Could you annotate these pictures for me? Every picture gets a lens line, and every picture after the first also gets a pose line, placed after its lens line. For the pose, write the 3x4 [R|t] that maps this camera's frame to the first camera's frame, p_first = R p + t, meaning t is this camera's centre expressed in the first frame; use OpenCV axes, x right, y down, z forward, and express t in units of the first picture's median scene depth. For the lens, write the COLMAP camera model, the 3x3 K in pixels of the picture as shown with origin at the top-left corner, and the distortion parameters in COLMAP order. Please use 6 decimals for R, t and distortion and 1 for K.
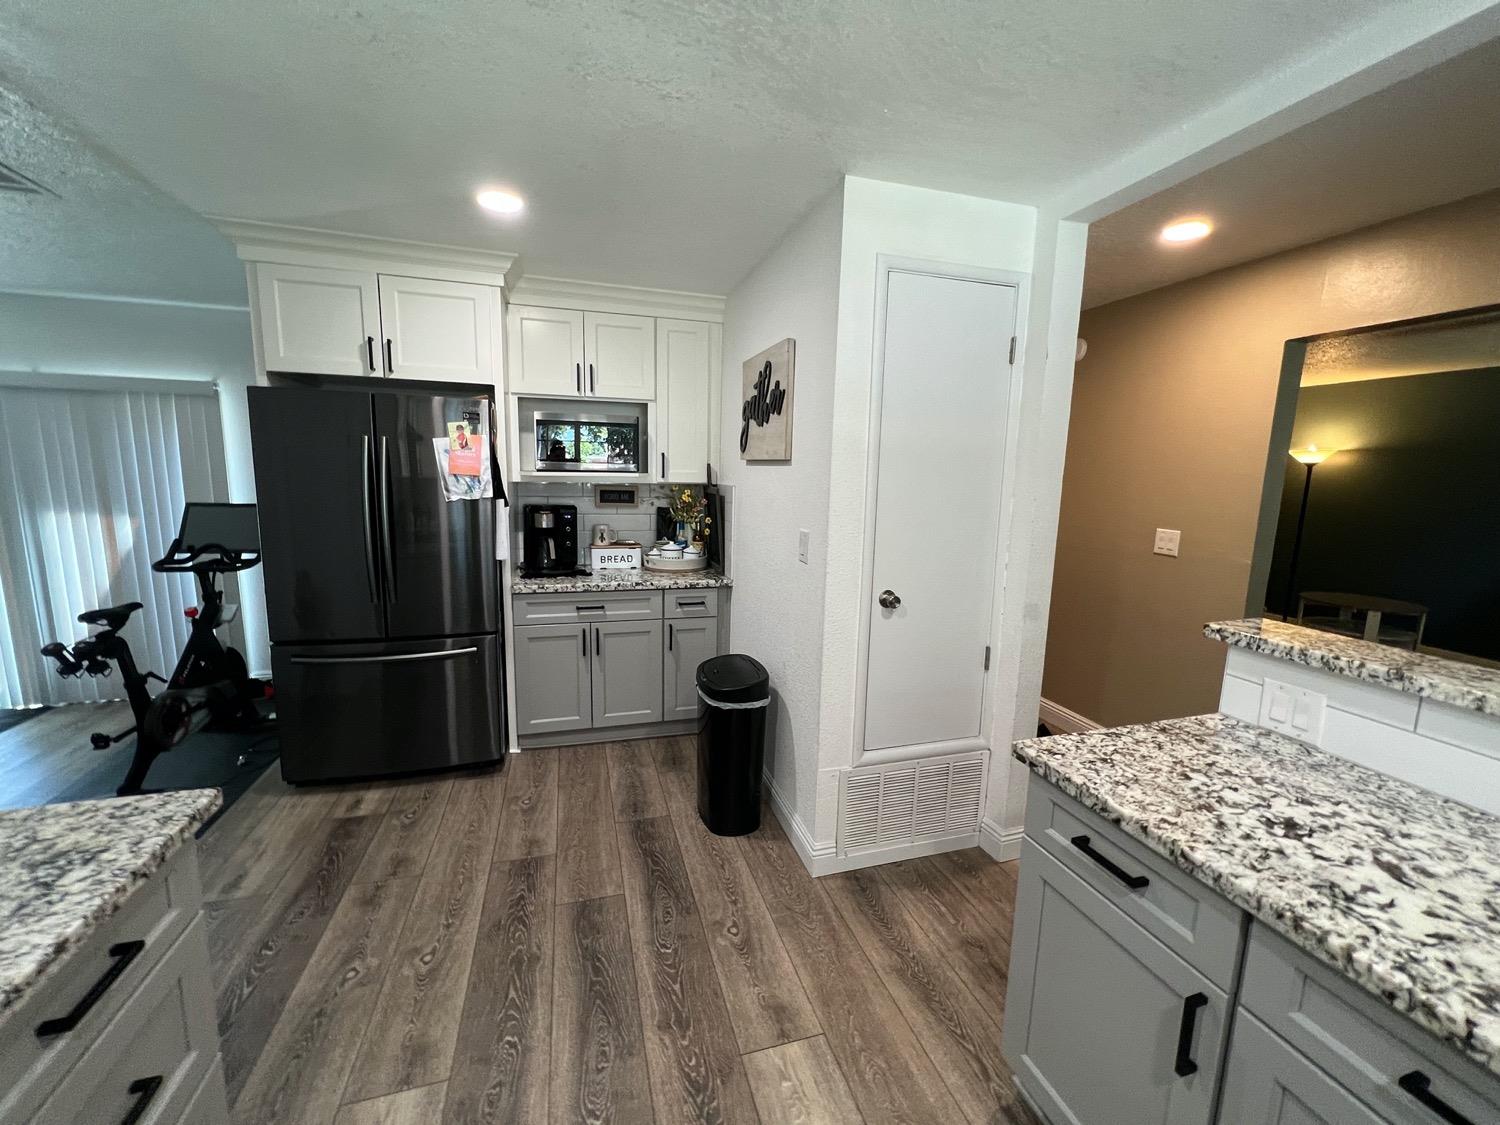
lens RADIAL K [[603.5, 0, 750.3], [0, 603.5, 564.0], [0, 0, 1]] dist [-0.001703, 0.000808]
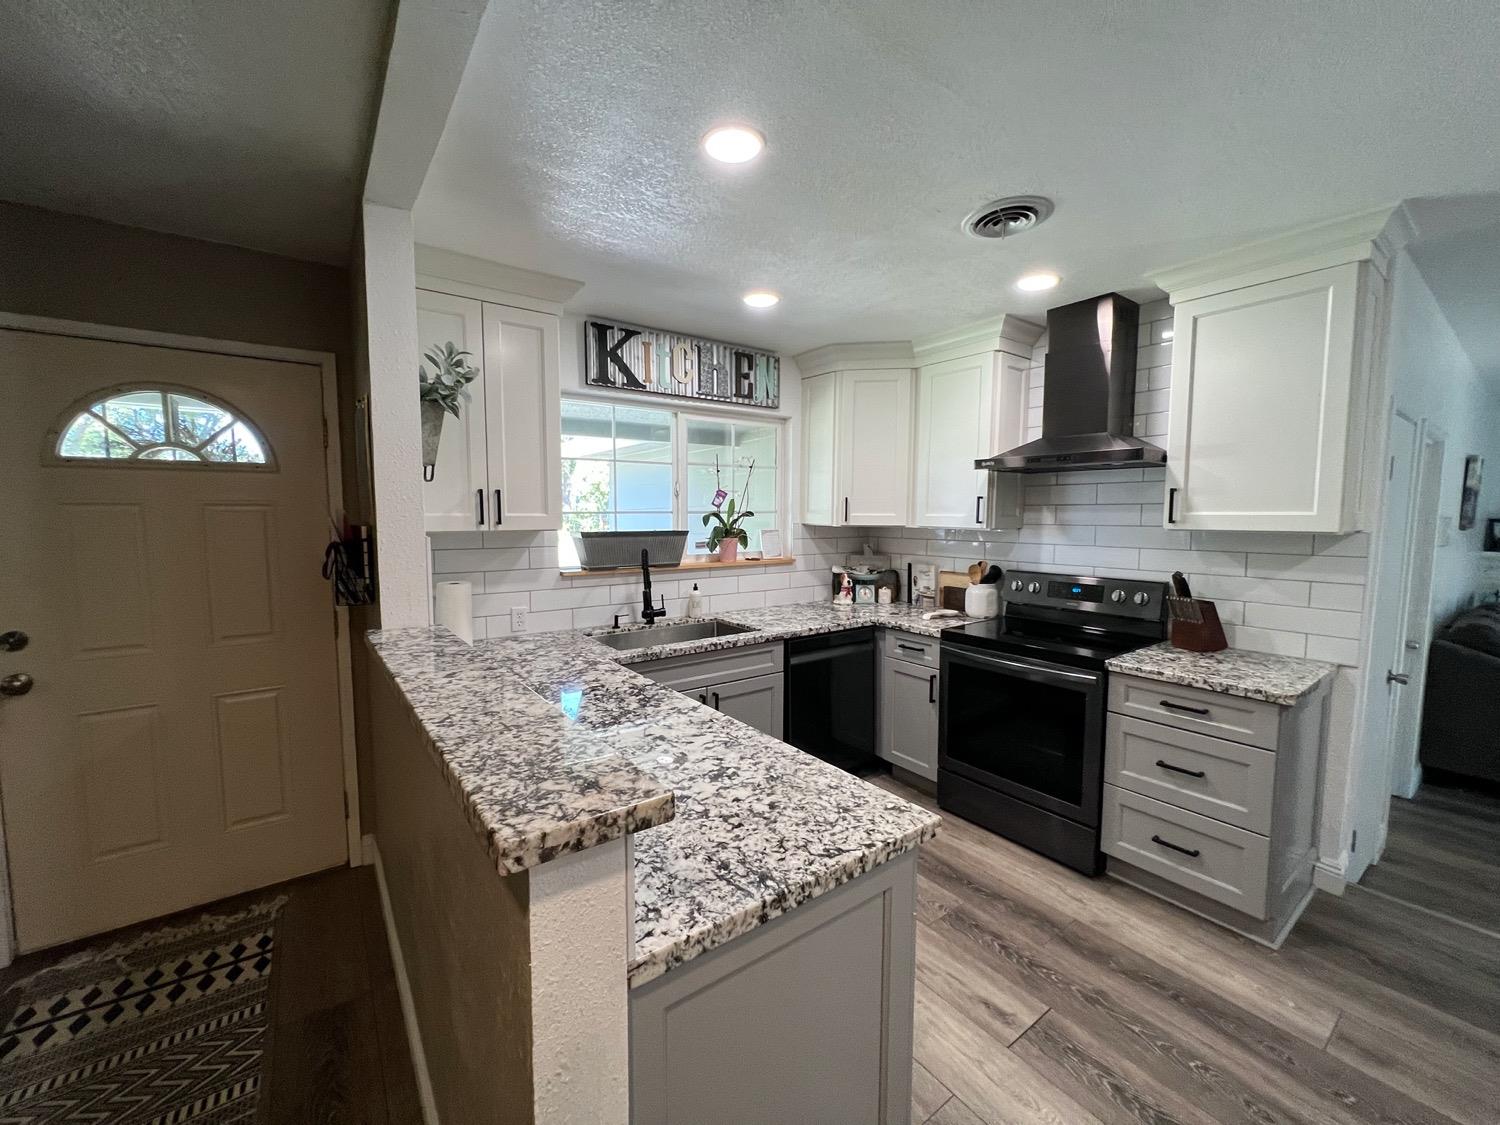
lens RADIAL K [[603.5, 0, 749.9], [0, 603.5, 559.5], [0, 0, 1]] dist [-0.001703, 0.000808]
pose [[-0.942580, -0.000332, -0.333980, 1.145596], [-0.075790, 0.974123, 0.212931, -0.256414], [0.325267, 0.226017, -0.918214, 1.898069]]
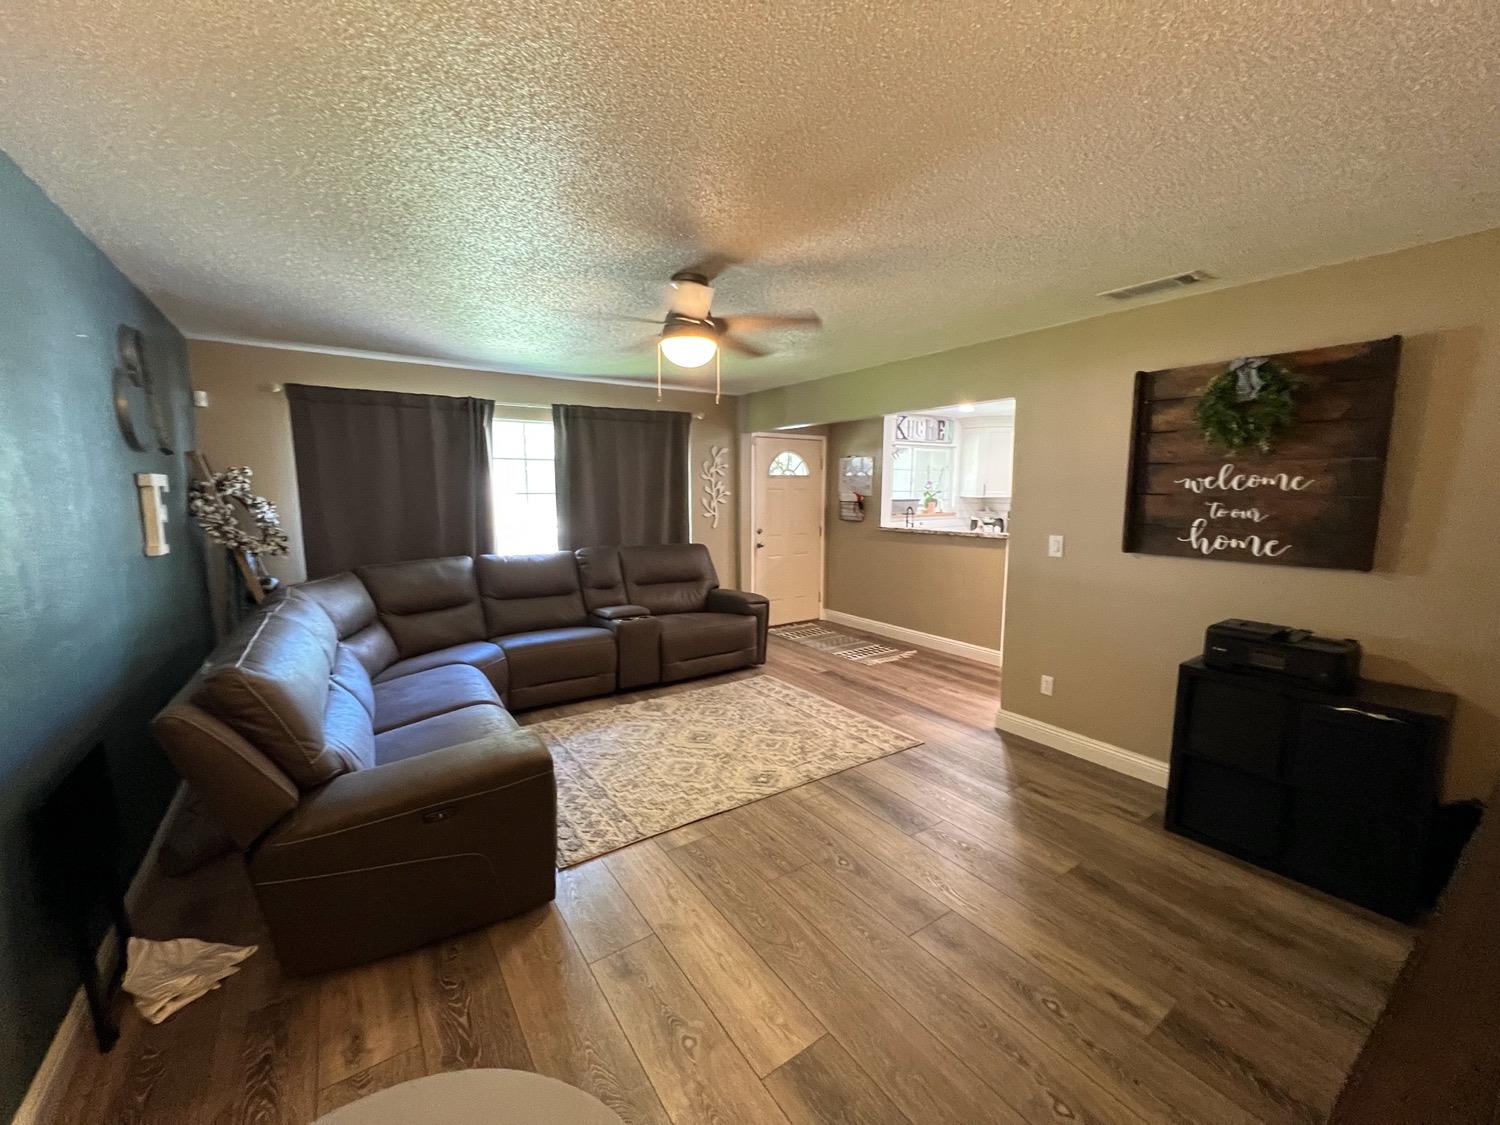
lens RADIAL K [[603.5, 0, 749.9], [0, 603.5, 555.0], [0, 0, 1]] dist [-0.001703, 0.000808]
pose [[-0.951561, 0.008806, -0.307335, 4.308273], [-0.070834, 0.966421, 0.247006, -0.673878], [0.299190, 0.256811, -0.918985, 4.867725]]
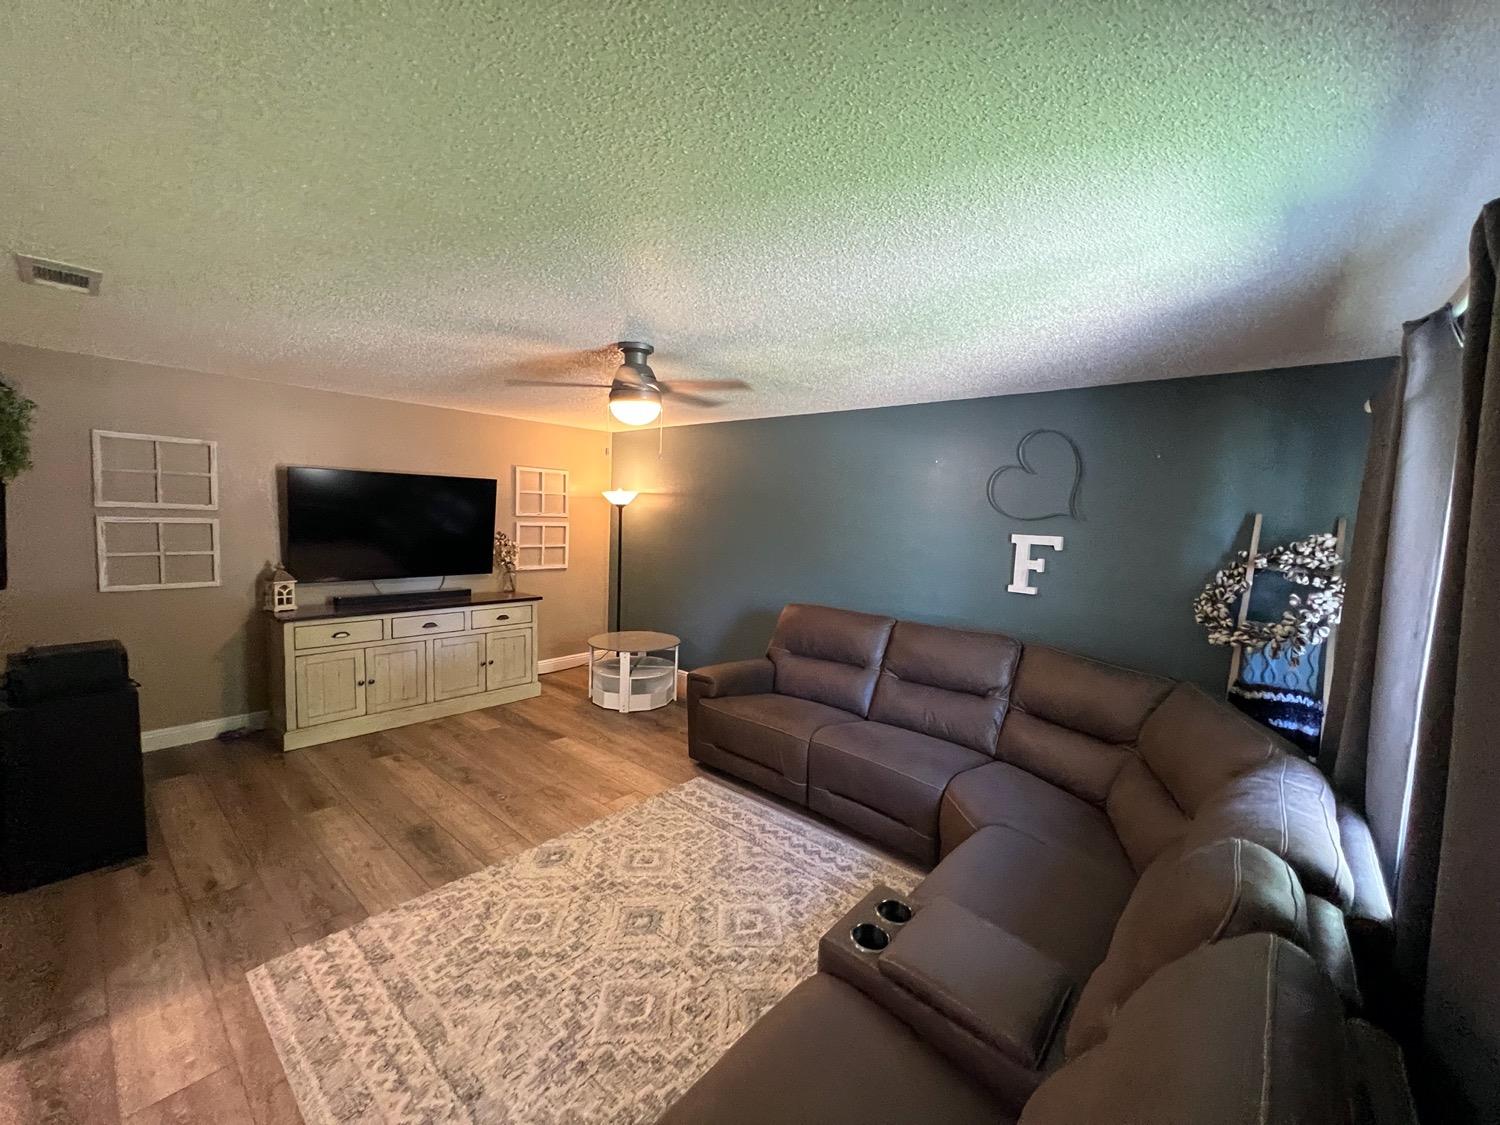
lens RADIAL K [[603.5, 0, 751.1], [0, 603.5, 559.3], [0, 0, 1]] dist [-0.001703, 0.000808]
pose [[0.843523, -0.034468, 0.535987, 2.836528], [0.067246, 0.996864, -0.041725, -0.081622], [-0.532867, 0.071239, 0.843195, 0.094881]]
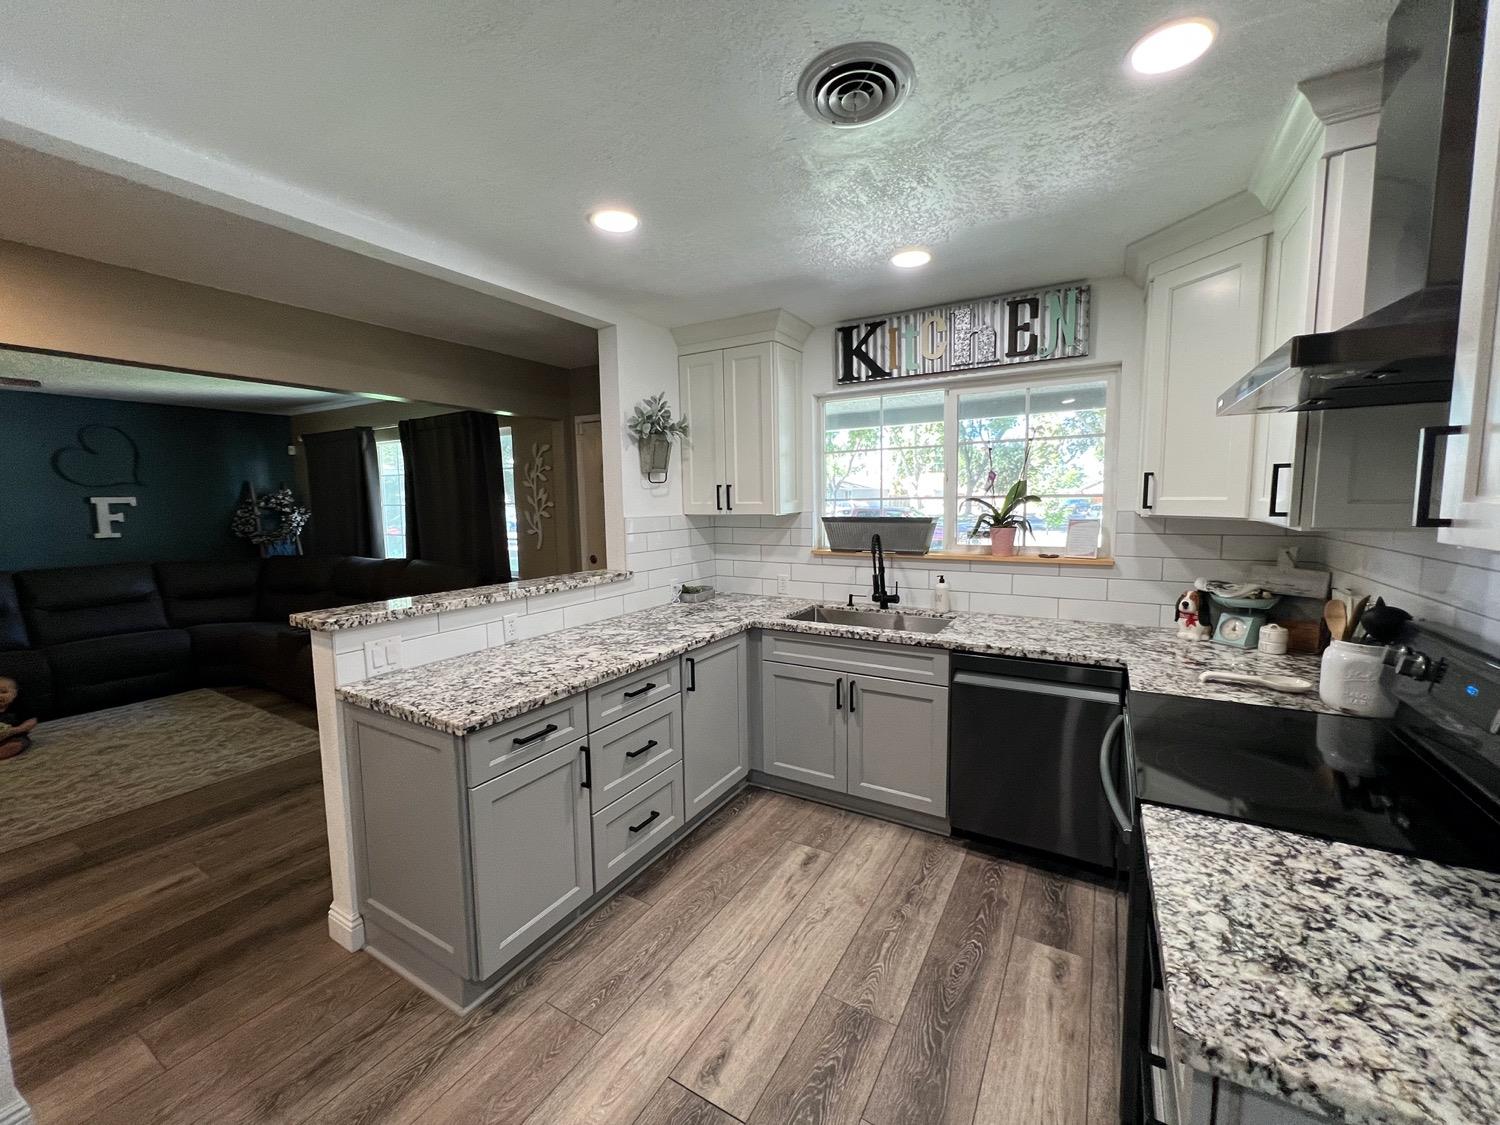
lens RADIAL K [[603.5, 0, 748.4], [0, 603.5, 560.6], [0, 0, 1]] dist [-0.001703, 0.000808]
pose [[-0.678020, -0.091104, 0.729376, -0.933258], [0.110175, 0.968483, 0.223388, -0.261881], [-0.726739, 0.231821, -0.646613, 1.511984]]
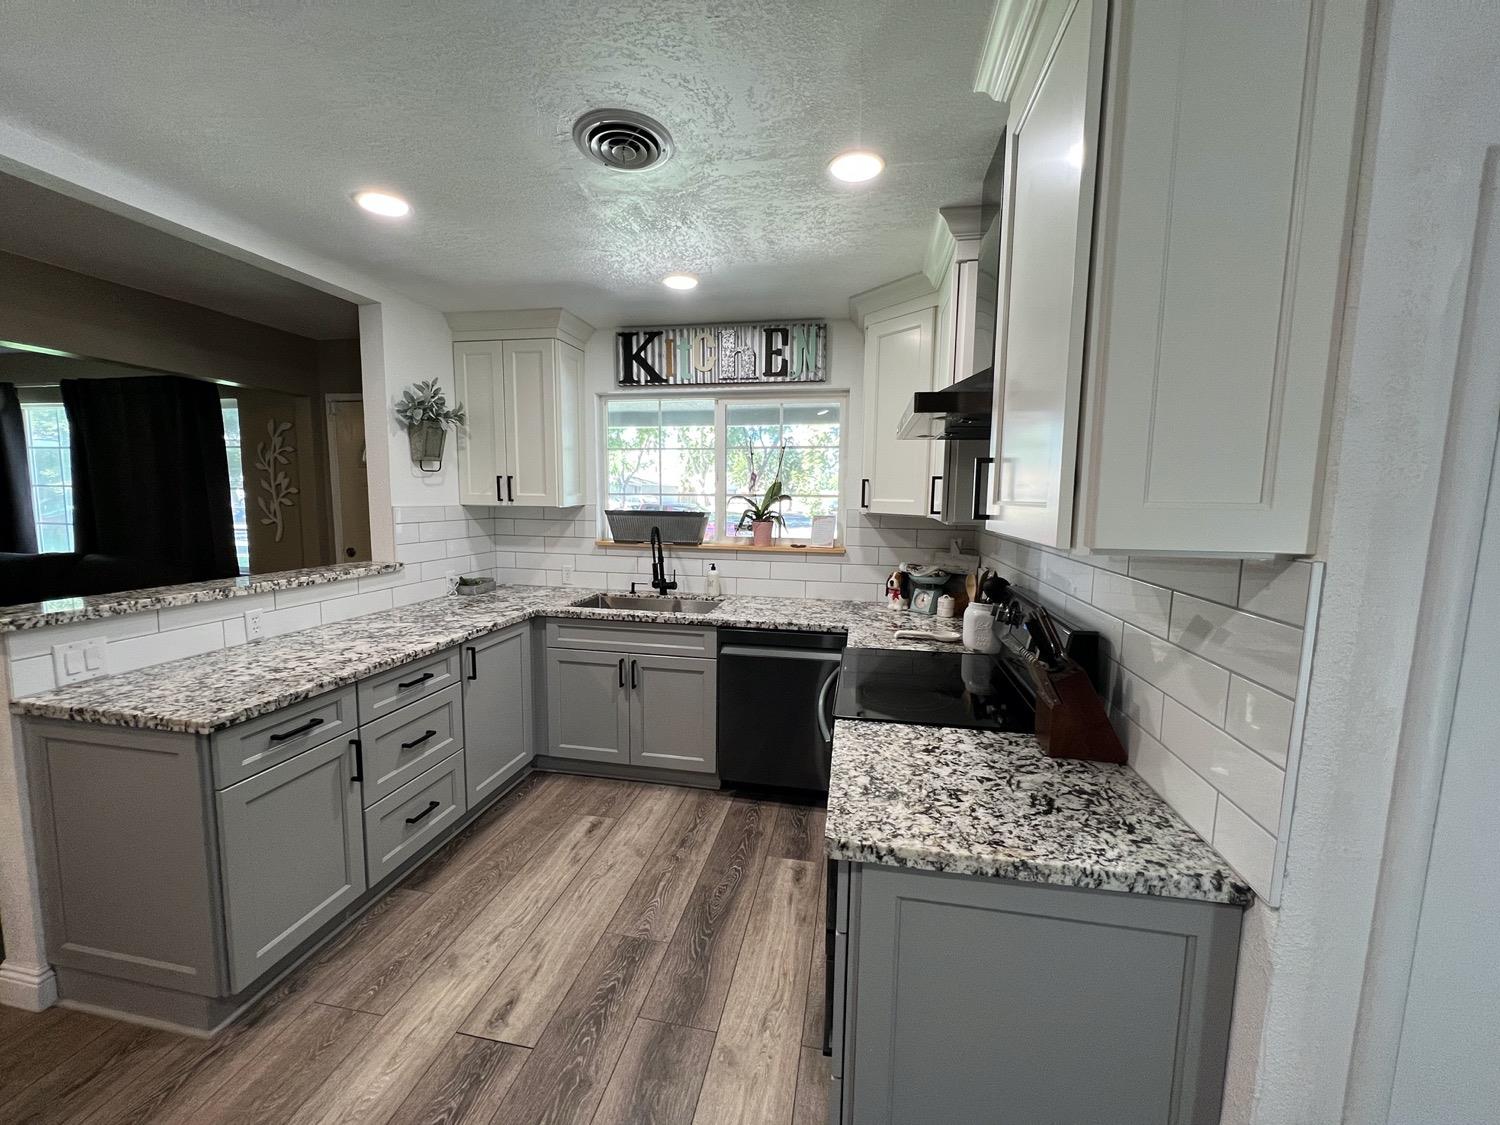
lens RADIAL K [[603.5, 0, 747.8], [0, 603.5, 560.9], [0, 0, 1]] dist [-0.001703, 0.000808]
pose [[-0.884987, -0.089107, 0.457010, -1.104034], [0.034979, 0.966020, 0.256088, -0.287470], [-0.464300, 0.242620, -0.851798, 1.666330]]
